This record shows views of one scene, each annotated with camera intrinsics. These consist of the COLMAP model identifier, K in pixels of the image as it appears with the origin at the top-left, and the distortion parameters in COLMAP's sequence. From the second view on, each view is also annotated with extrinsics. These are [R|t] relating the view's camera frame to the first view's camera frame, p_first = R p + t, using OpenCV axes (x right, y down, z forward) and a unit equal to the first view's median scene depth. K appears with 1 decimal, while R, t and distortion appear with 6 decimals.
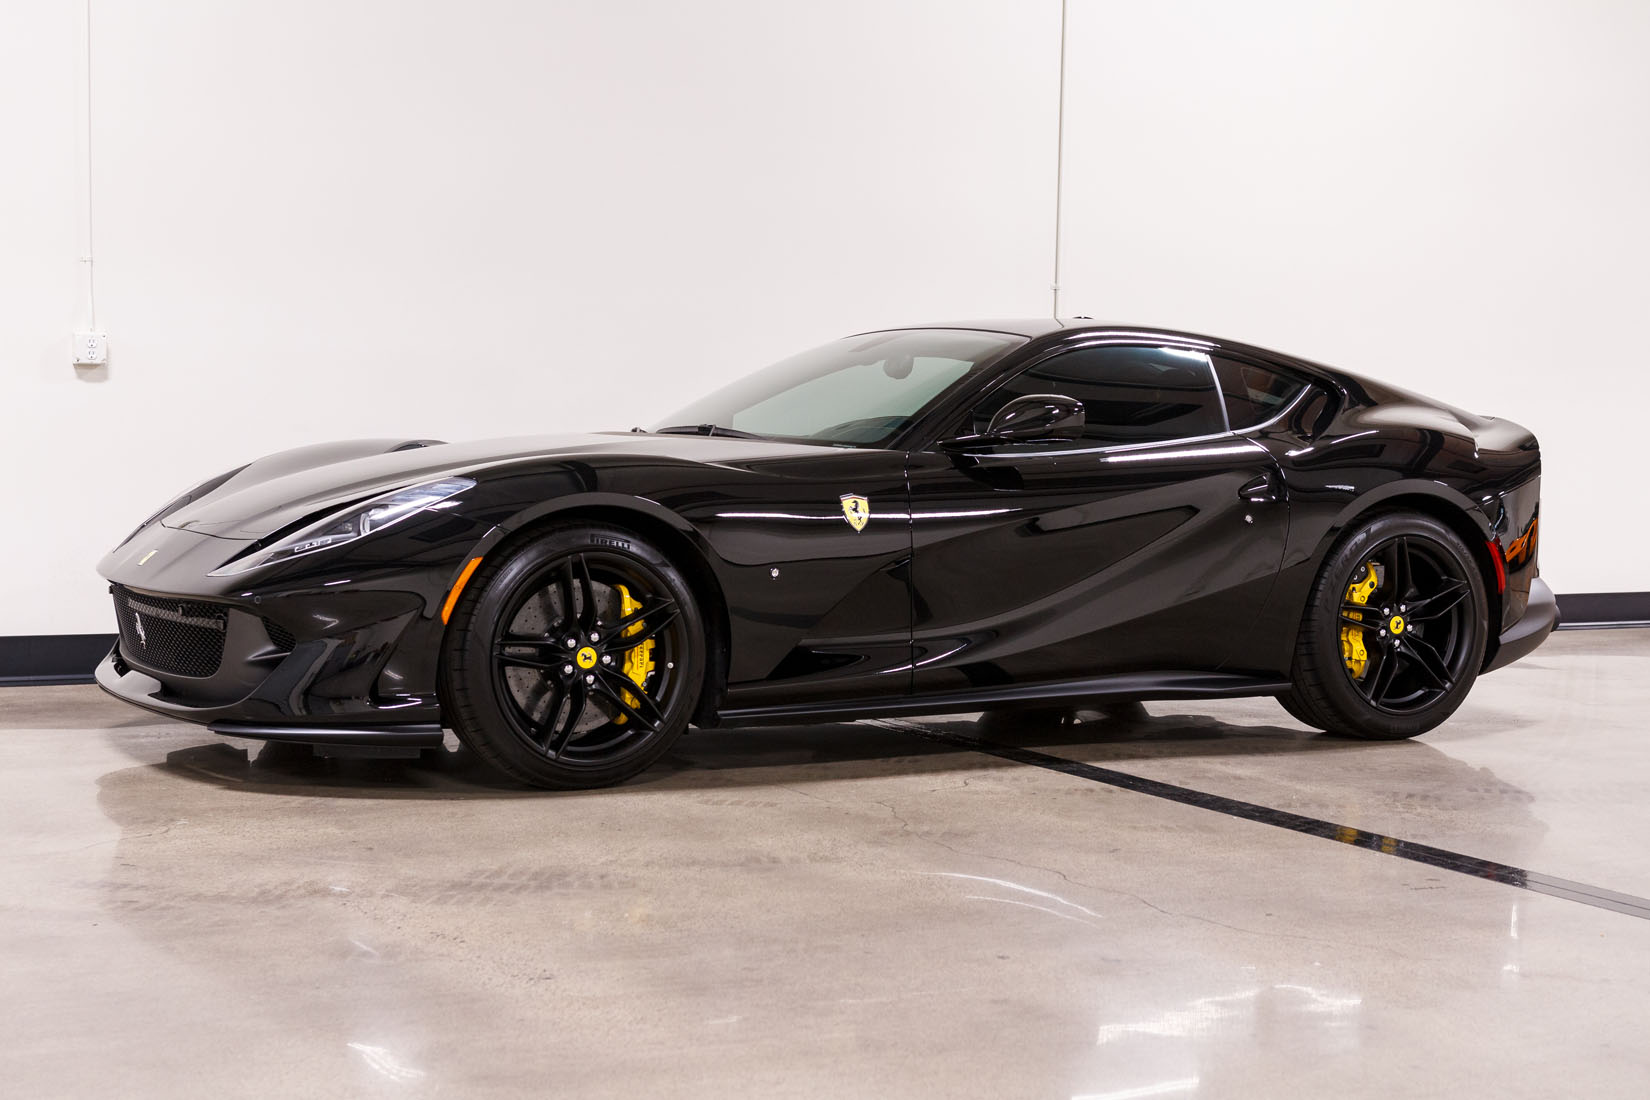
lens RADIAL K [[2629.4, 0, 825.0], [0, 2629.4, 550.0], [0, 0, 1]] dist [0.007783, -0.001456]
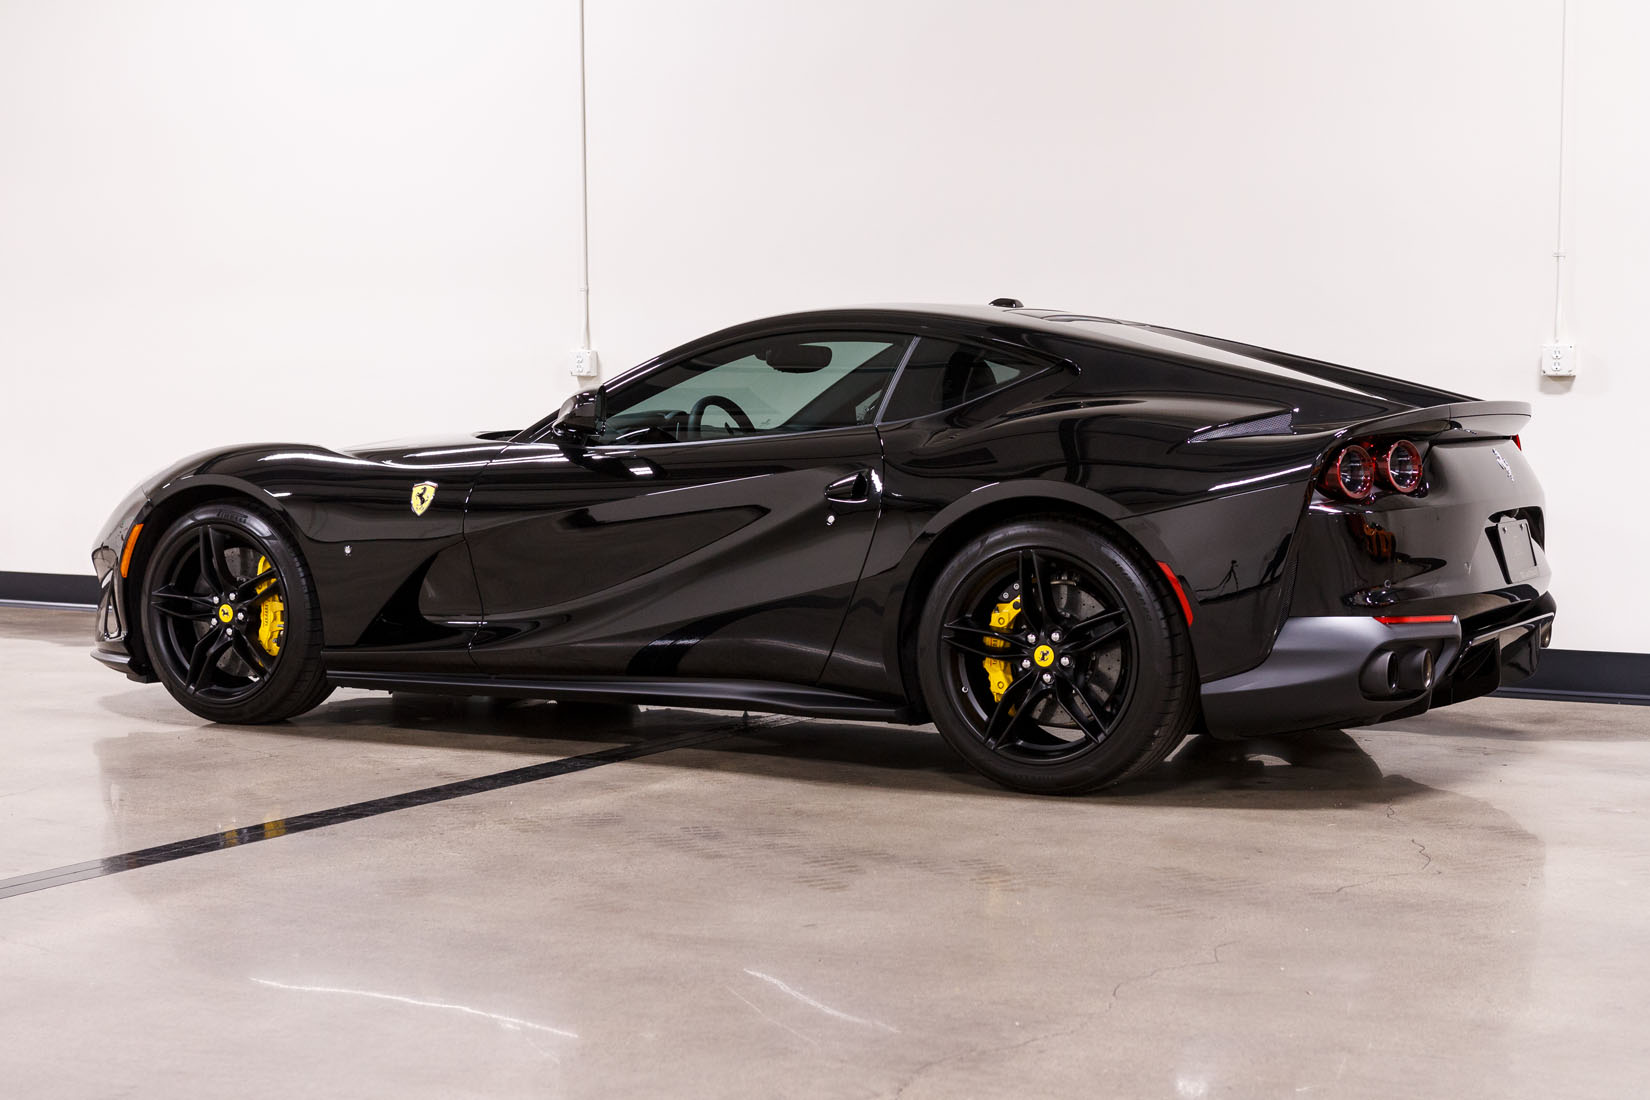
lens RADIAL K [[2504.5, 0, 825.0], [0, 2504.5, 550.0], [0, 0, 1]] dist [0.027485, 0.001154]
pose [[0.525088, 0.036001, -0.850286, 0.884216], [-0.042140, 0.998979, 0.016273, -0.015341], [0.850004, 0.027287, 0.526069, 0.548444]]
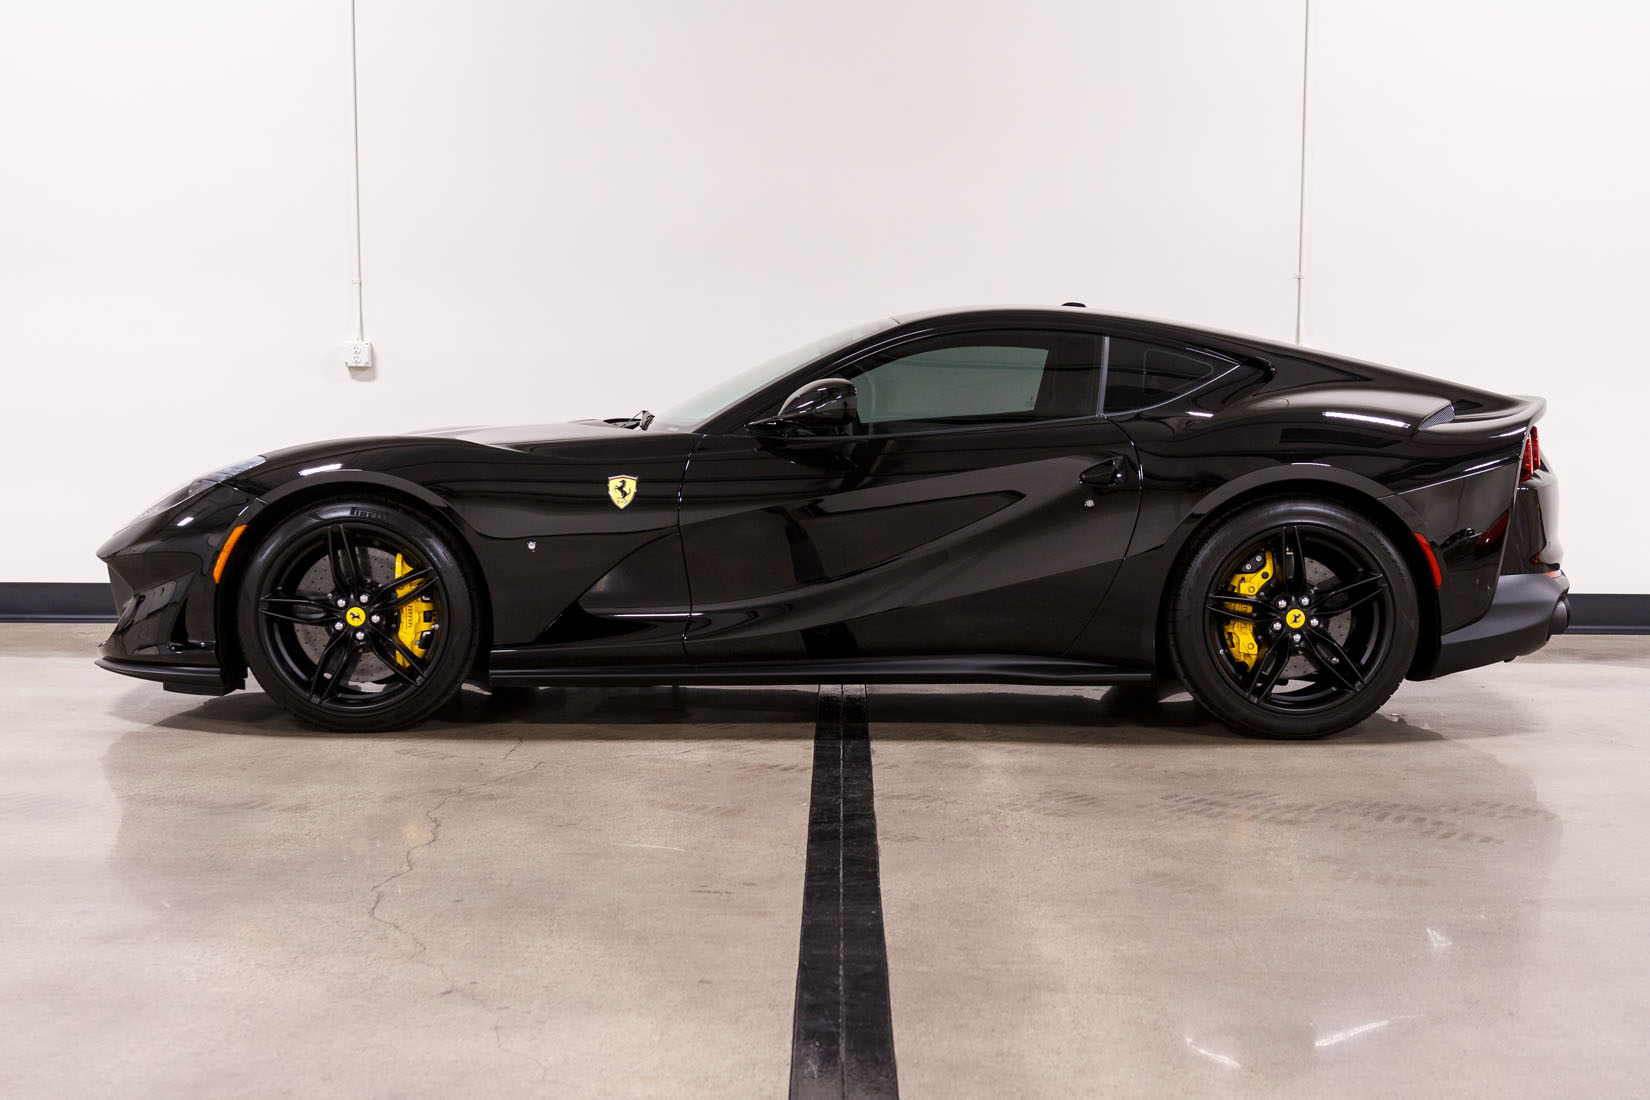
lens RADIAL K [[2069.9, 0, 825.0], [0, 2069.9, 550.0], [0, 0, 1]] dist [0.009906, 0.005580]
pose [[0.869388, 0.026169, -0.493436, 0.454479], [-0.019175, 0.999631, 0.019230, -0.007476], [0.493758, -0.007256, 0.869569, 0.282550]]
